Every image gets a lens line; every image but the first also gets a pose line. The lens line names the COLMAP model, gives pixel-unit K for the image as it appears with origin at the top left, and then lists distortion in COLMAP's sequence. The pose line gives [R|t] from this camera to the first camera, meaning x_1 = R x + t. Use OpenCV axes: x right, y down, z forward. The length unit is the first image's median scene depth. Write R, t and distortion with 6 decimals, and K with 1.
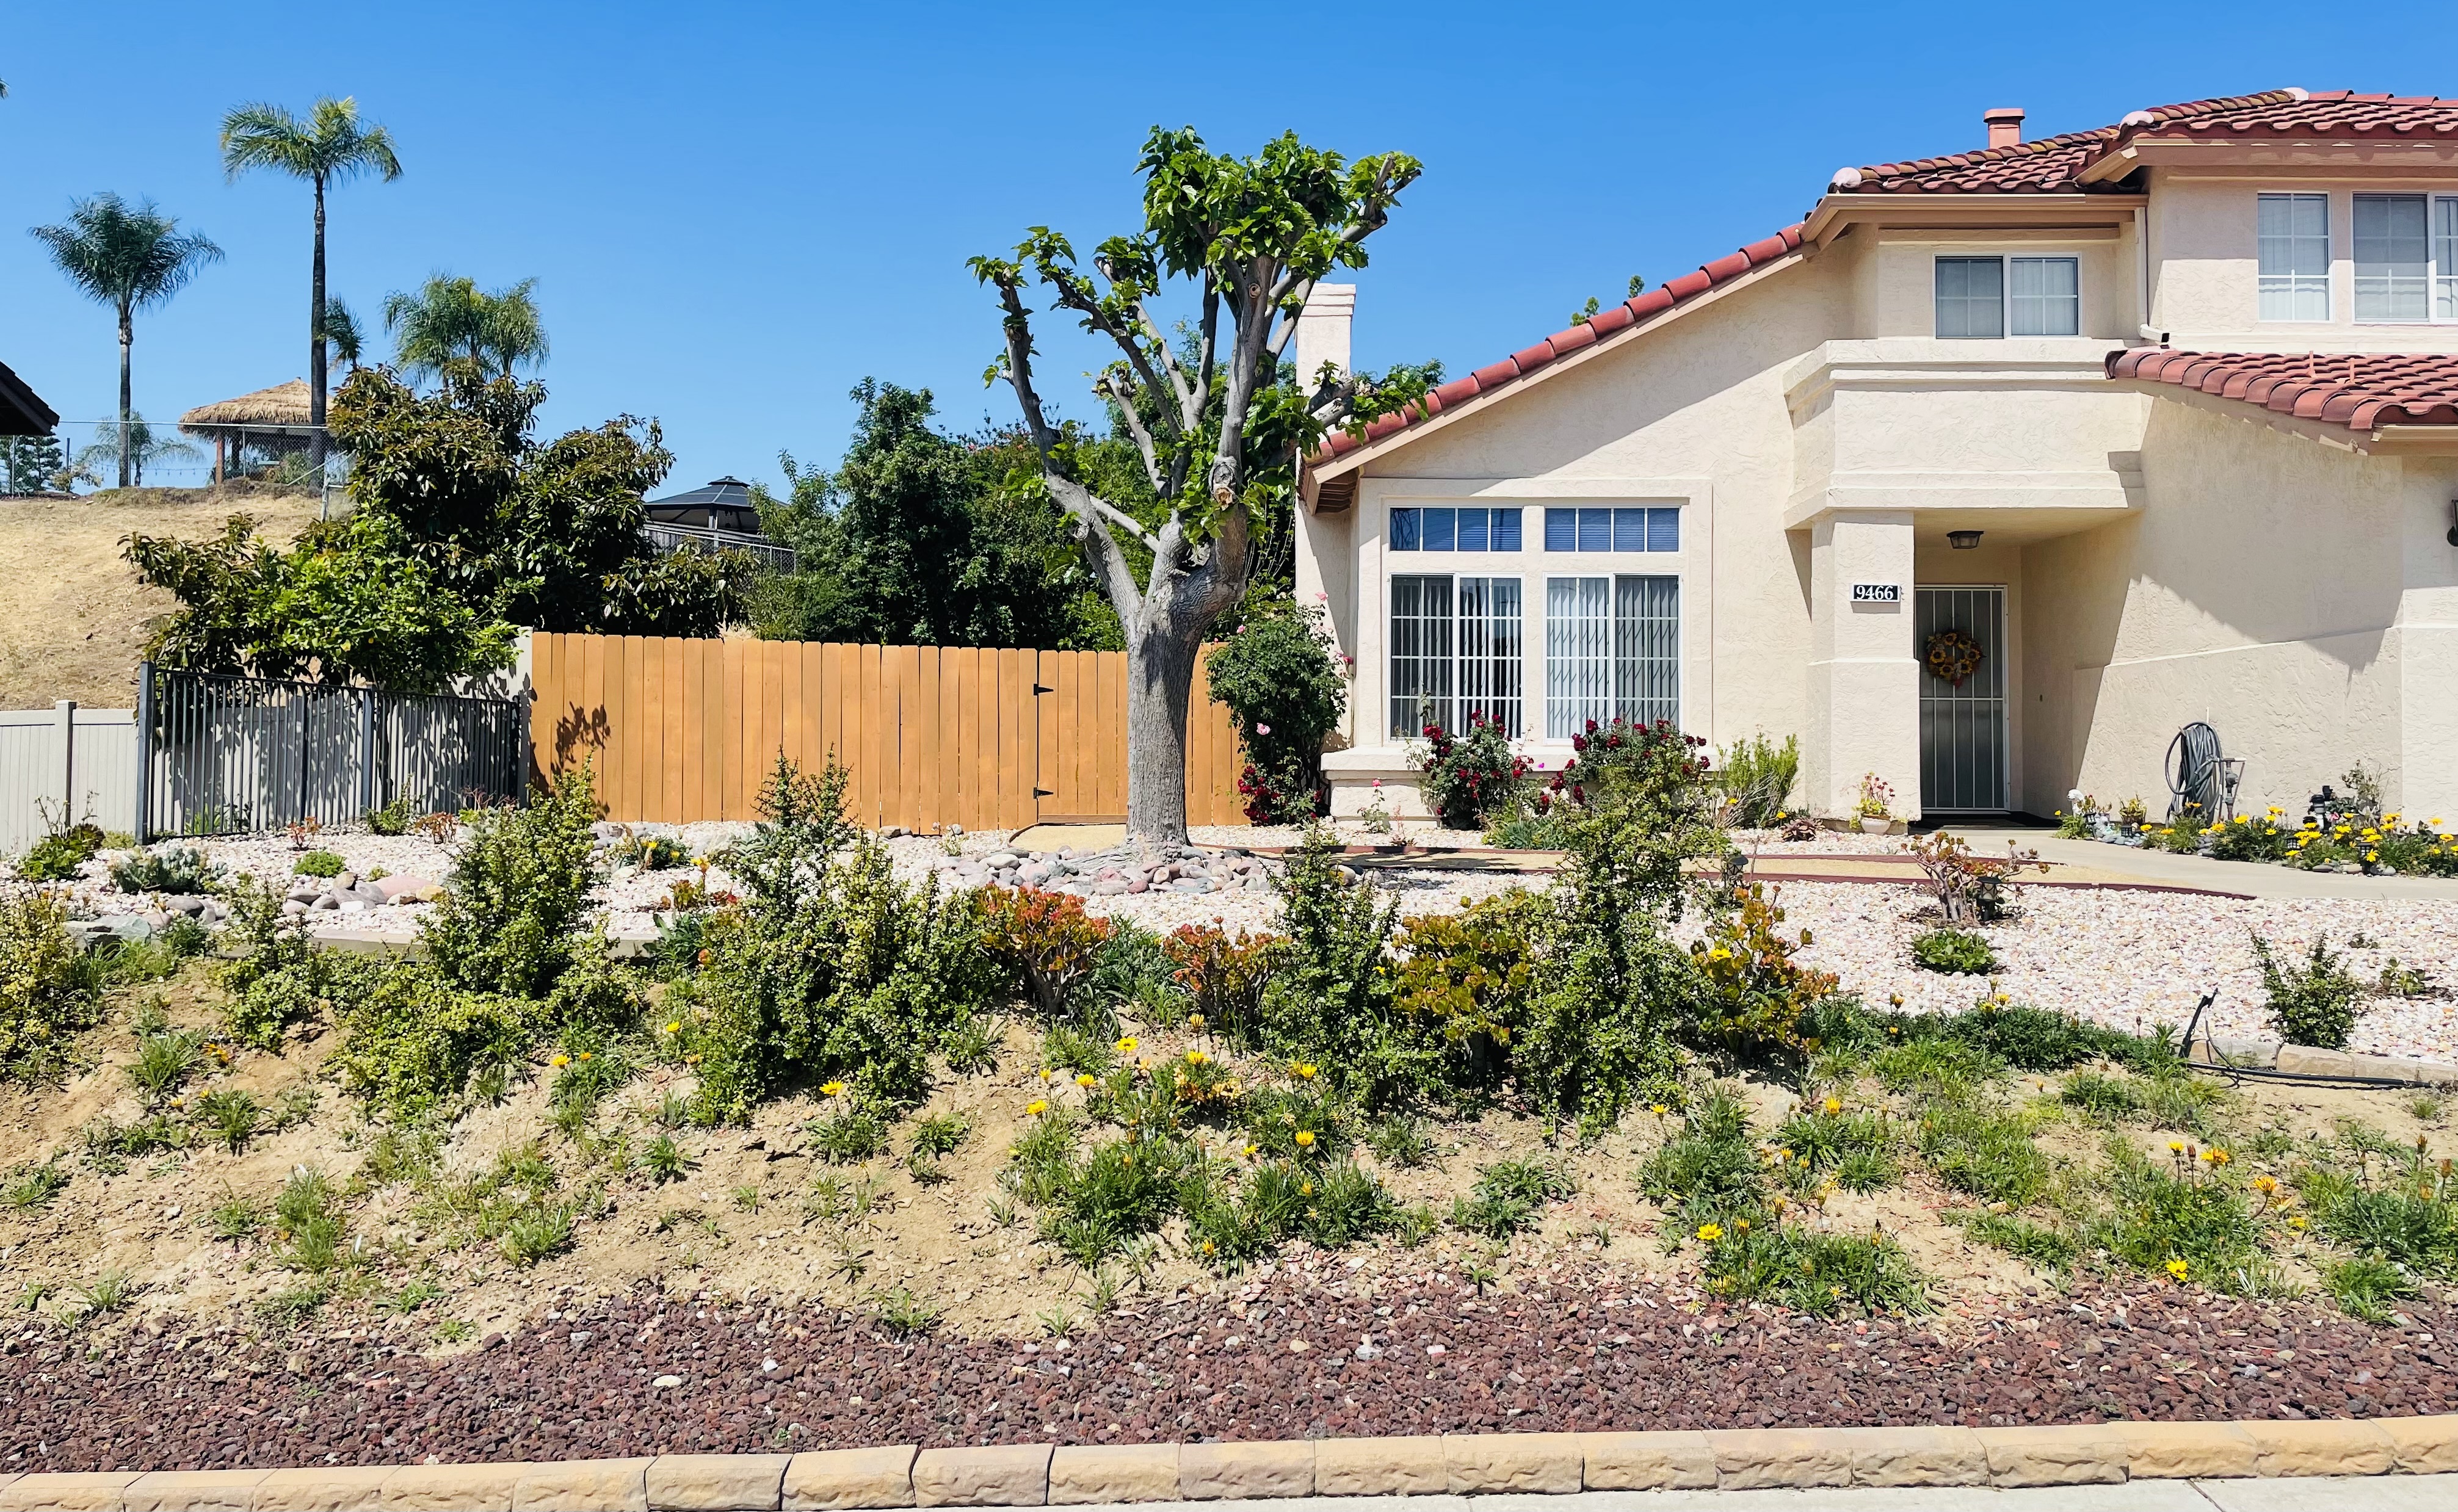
lens RADIAL K [[1881.1, 0, 1229.0], [0, 1881.1, 756.0], [0, 0, 1]] dist [0.086086, -0.091687]
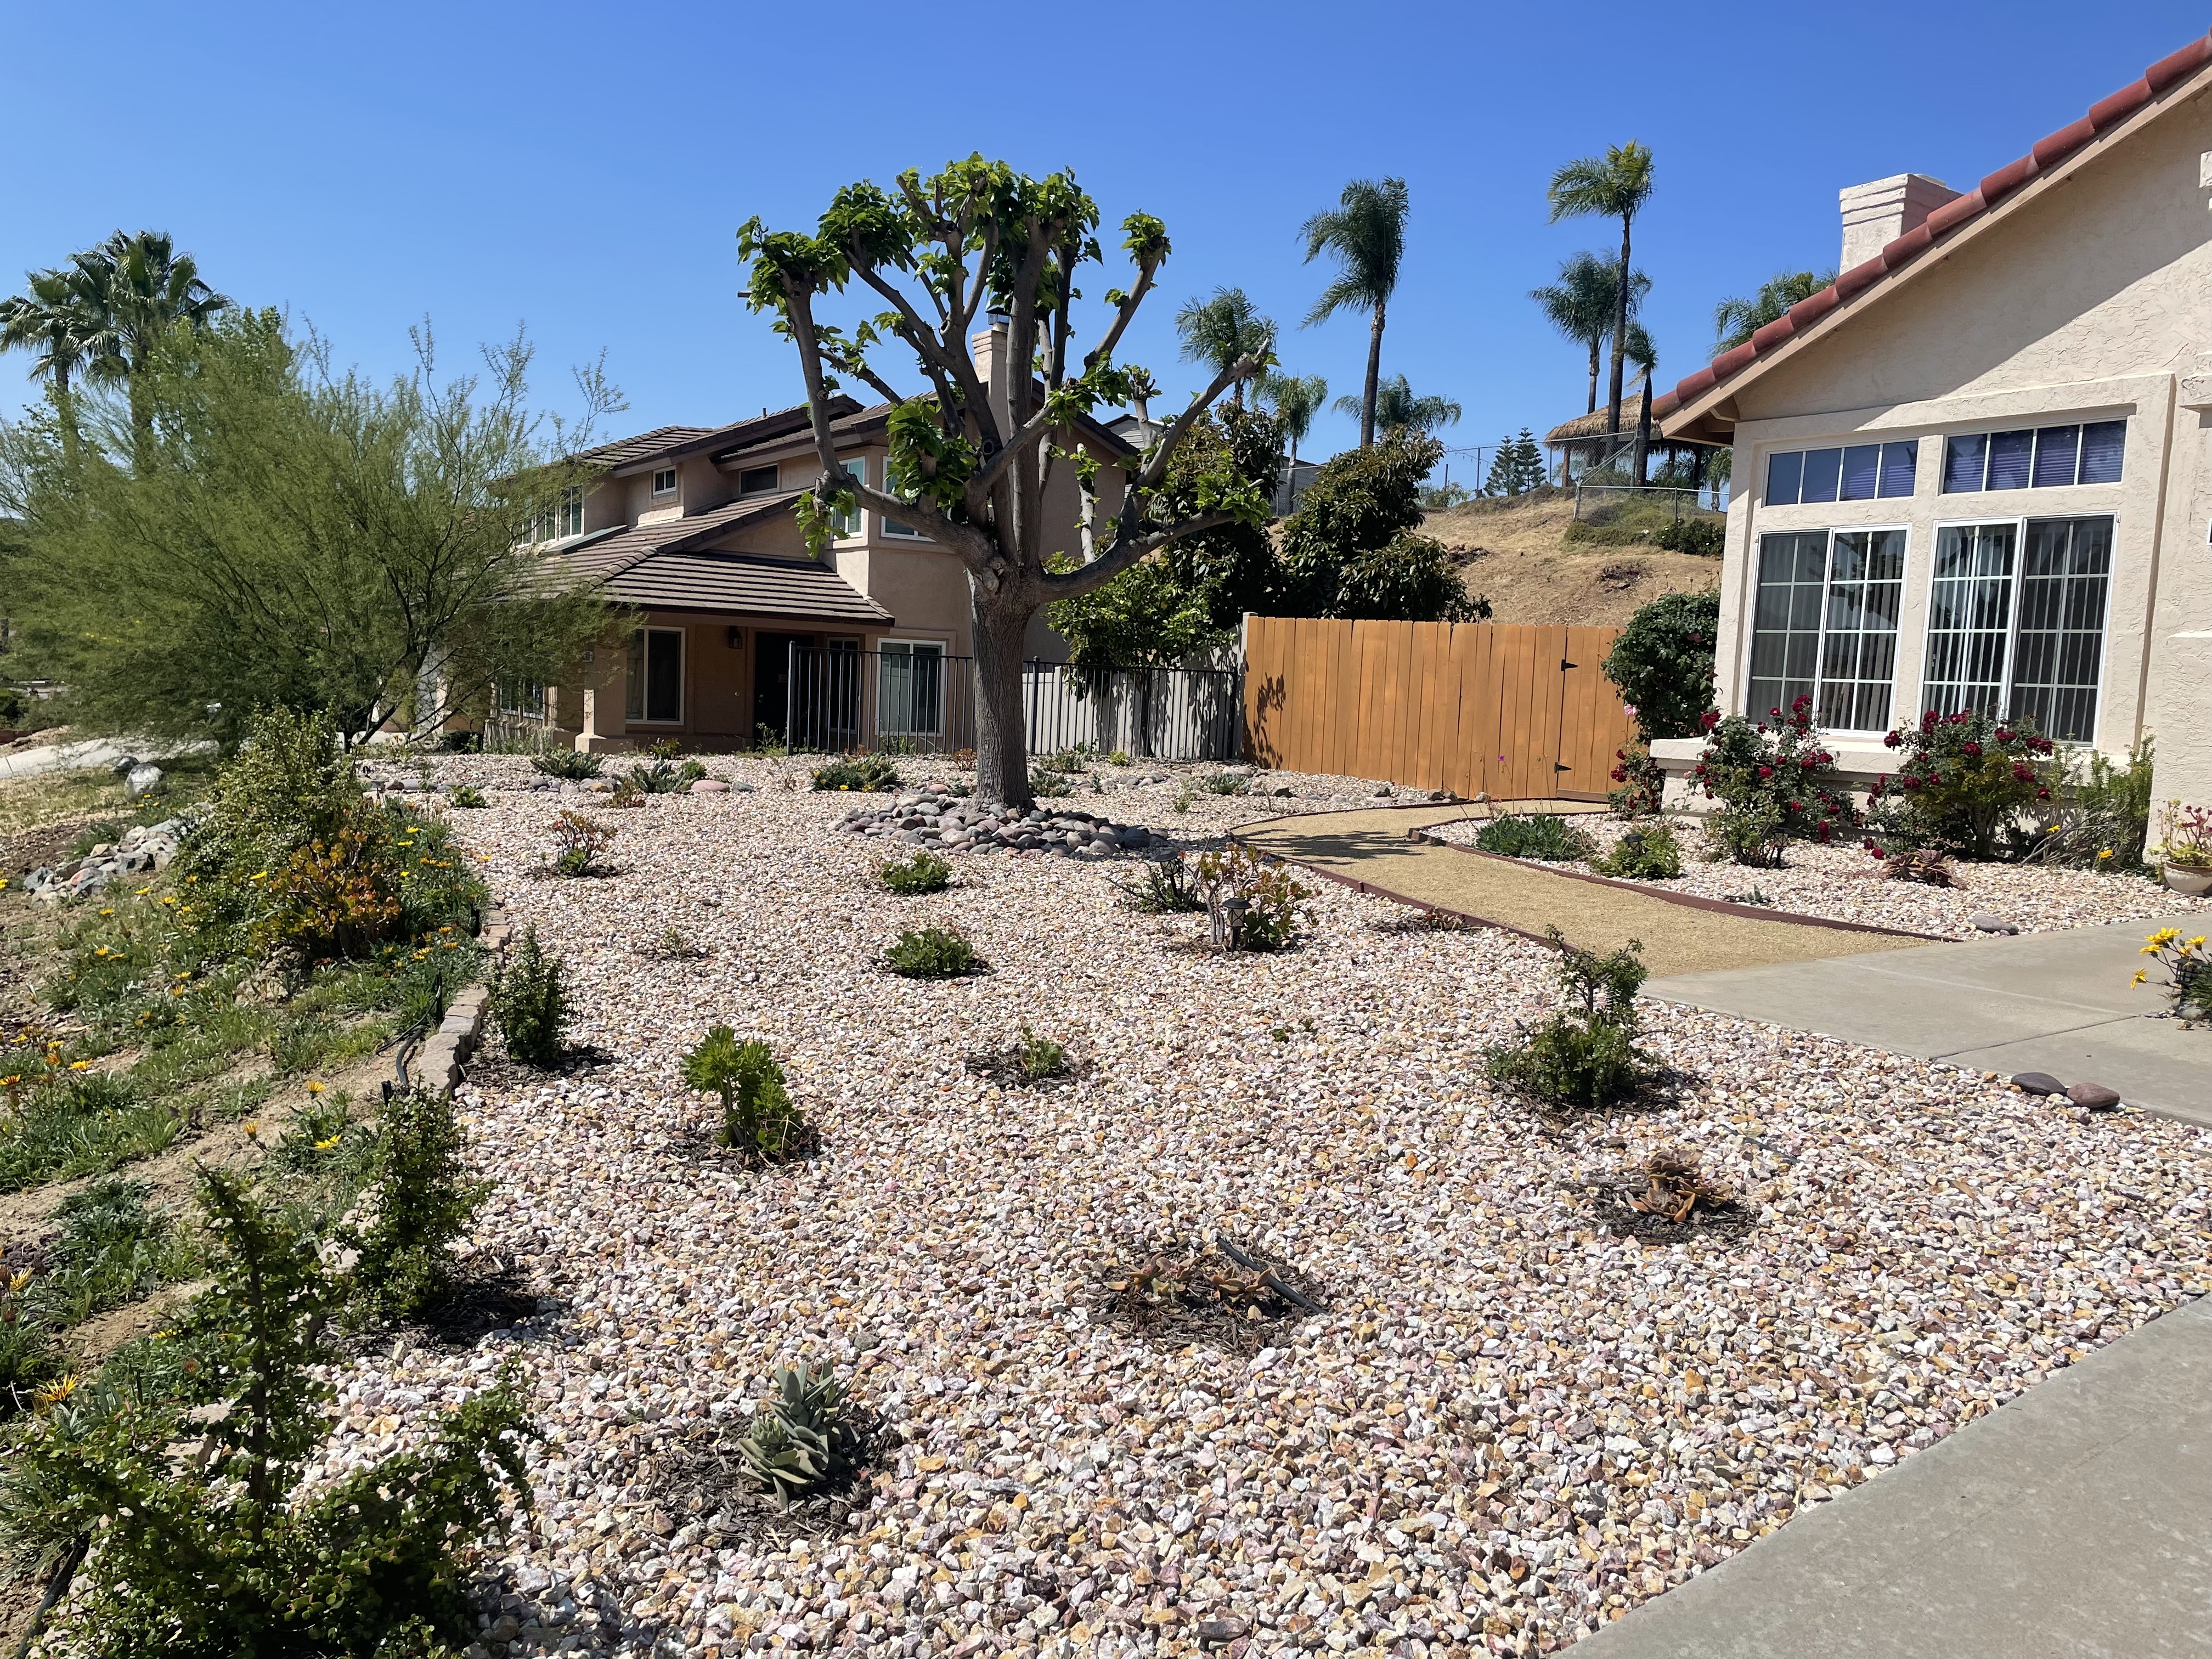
lens RADIAL K [[1687.1, 0, 1100.4], [0, 1687.1, 855.2], [0, 0, 1]] dist [0.090394, -0.112023]
pose [[0.581482, 0.101690, -0.807179, 0.554305], [-0.034428, 0.994344, 0.100468, -0.018881], [0.812831, -0.030630, 0.581694, 0.300590]]
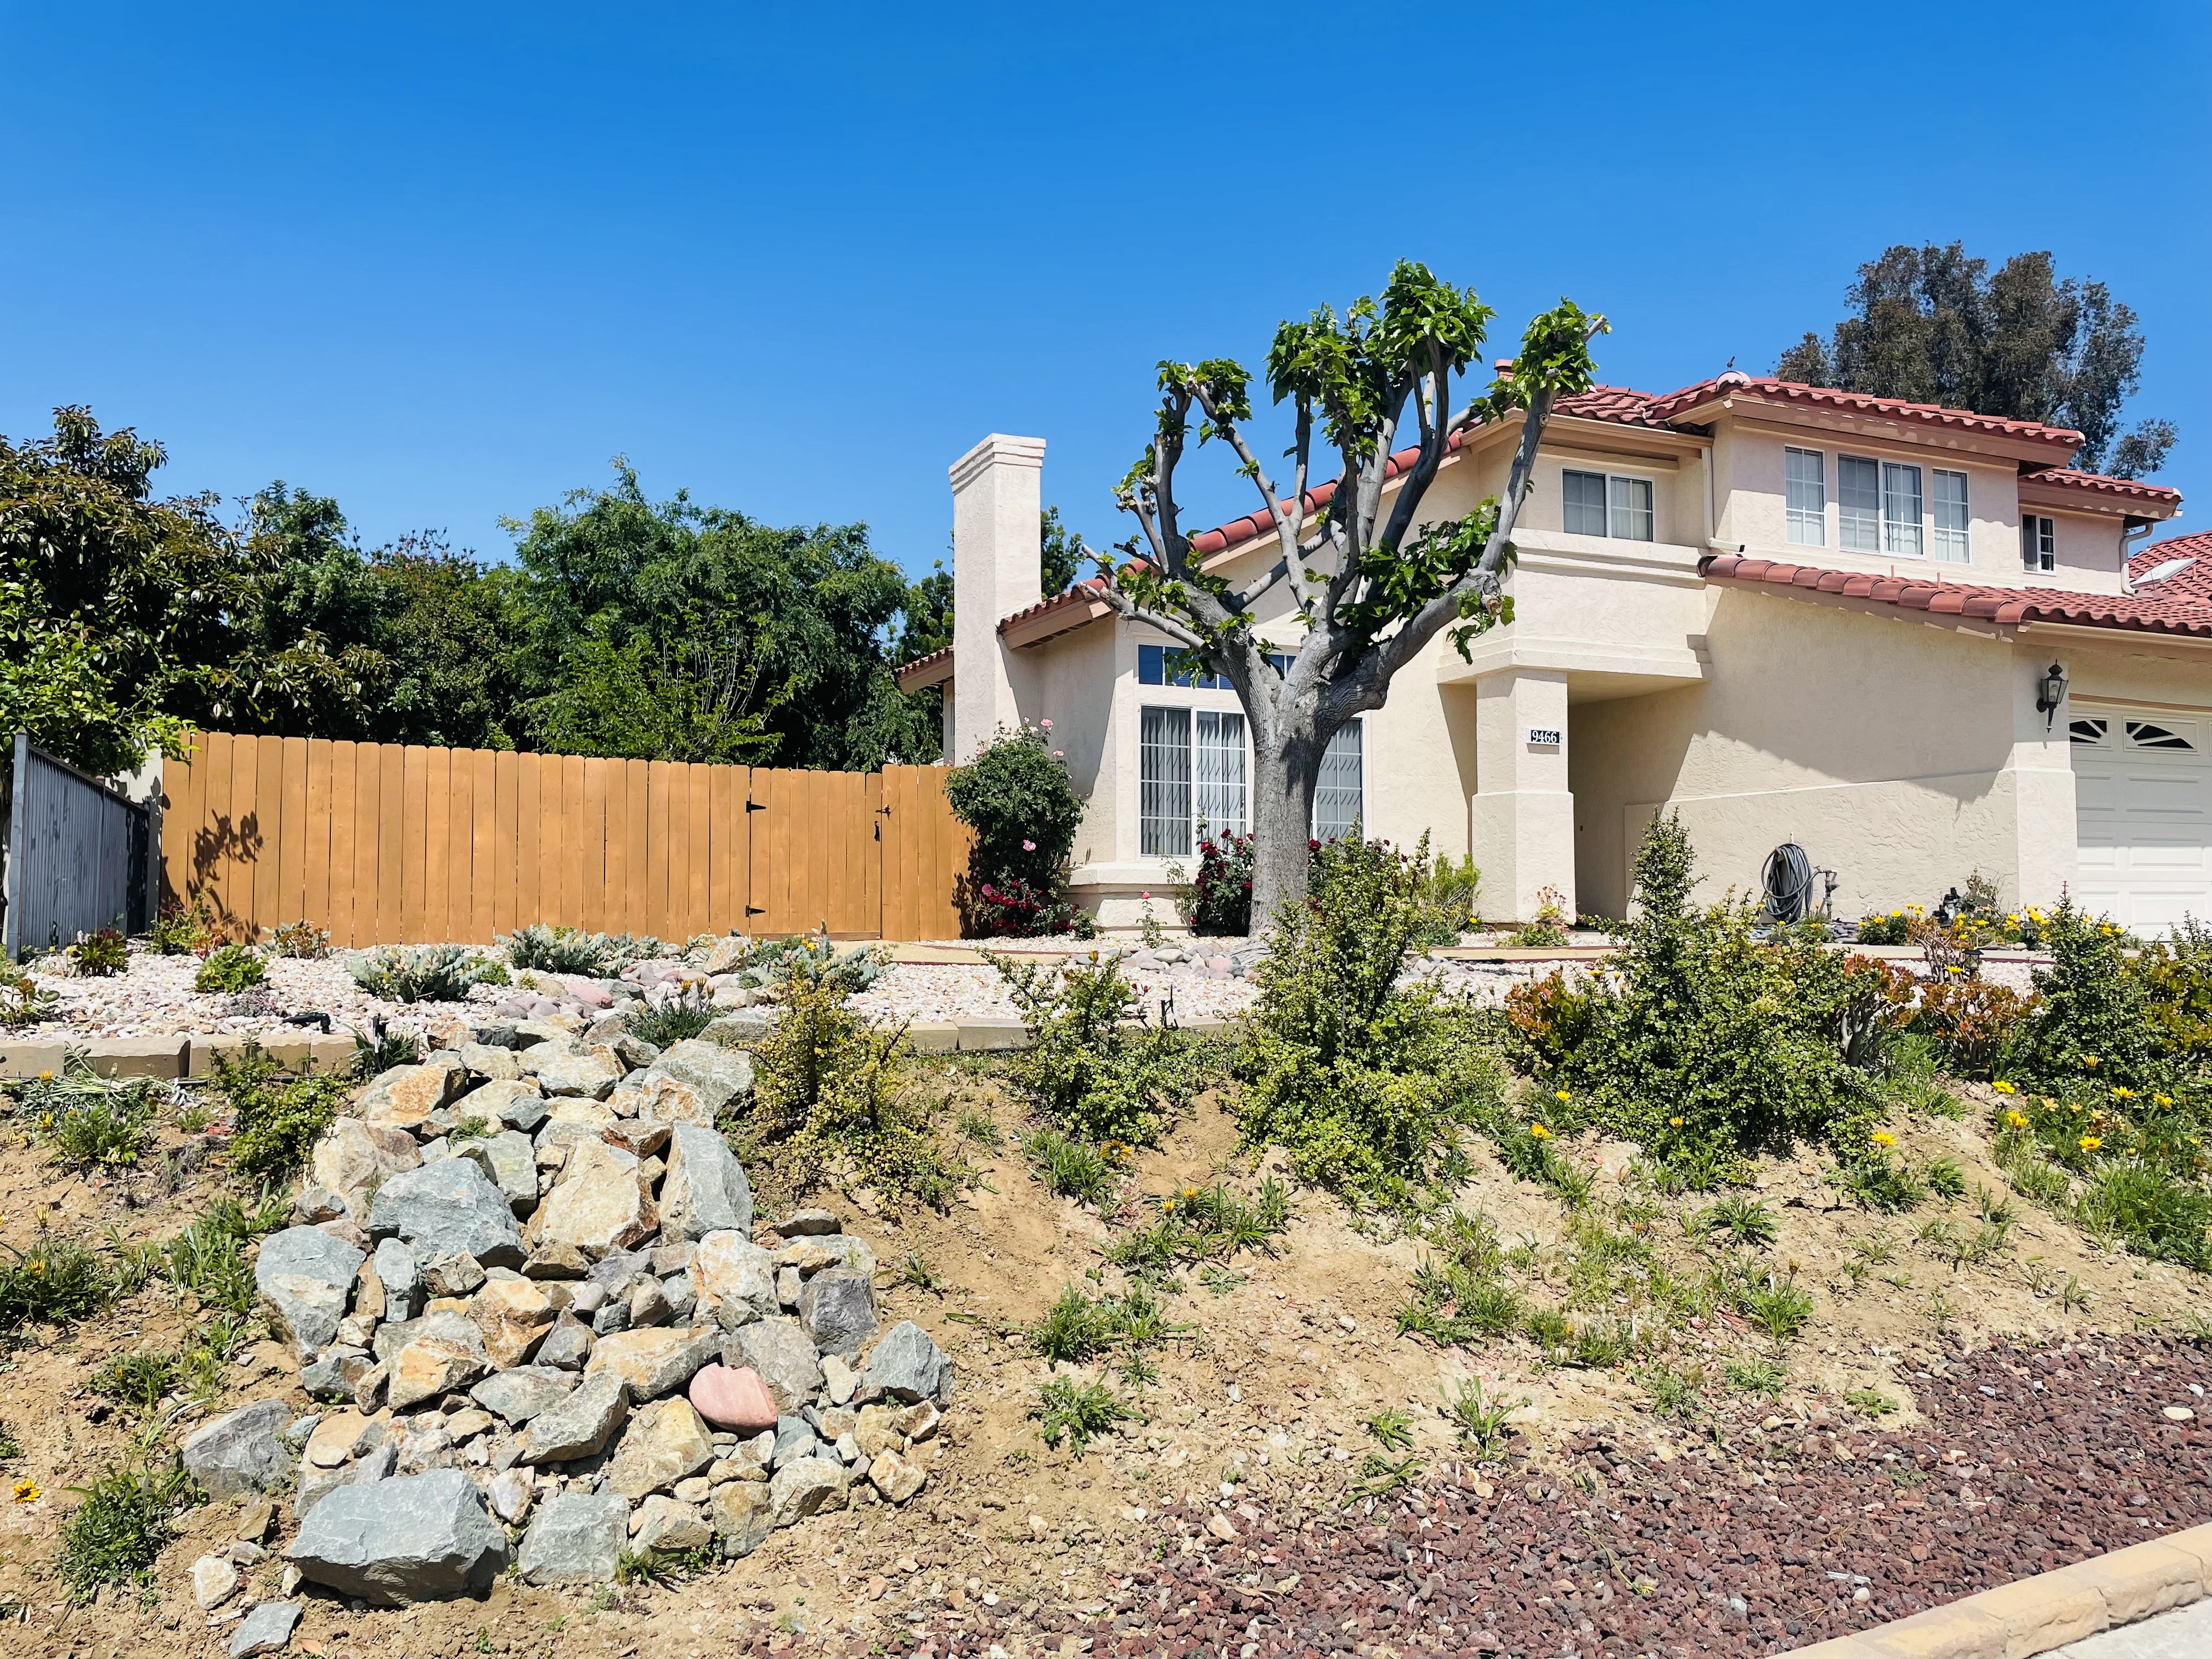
lens RADIAL K [[1687.1, 0, 1100.4], [0, 1687.1, 855.2], [0, 0, 1]] dist [0.090394, -0.112023]
pose [[0.903804, 0.007655, 0.427877, -0.354932], [0.004005, 0.999645, -0.026344, 0.016417], [-0.427927, 0.025523, 0.903453, 0.126838]]
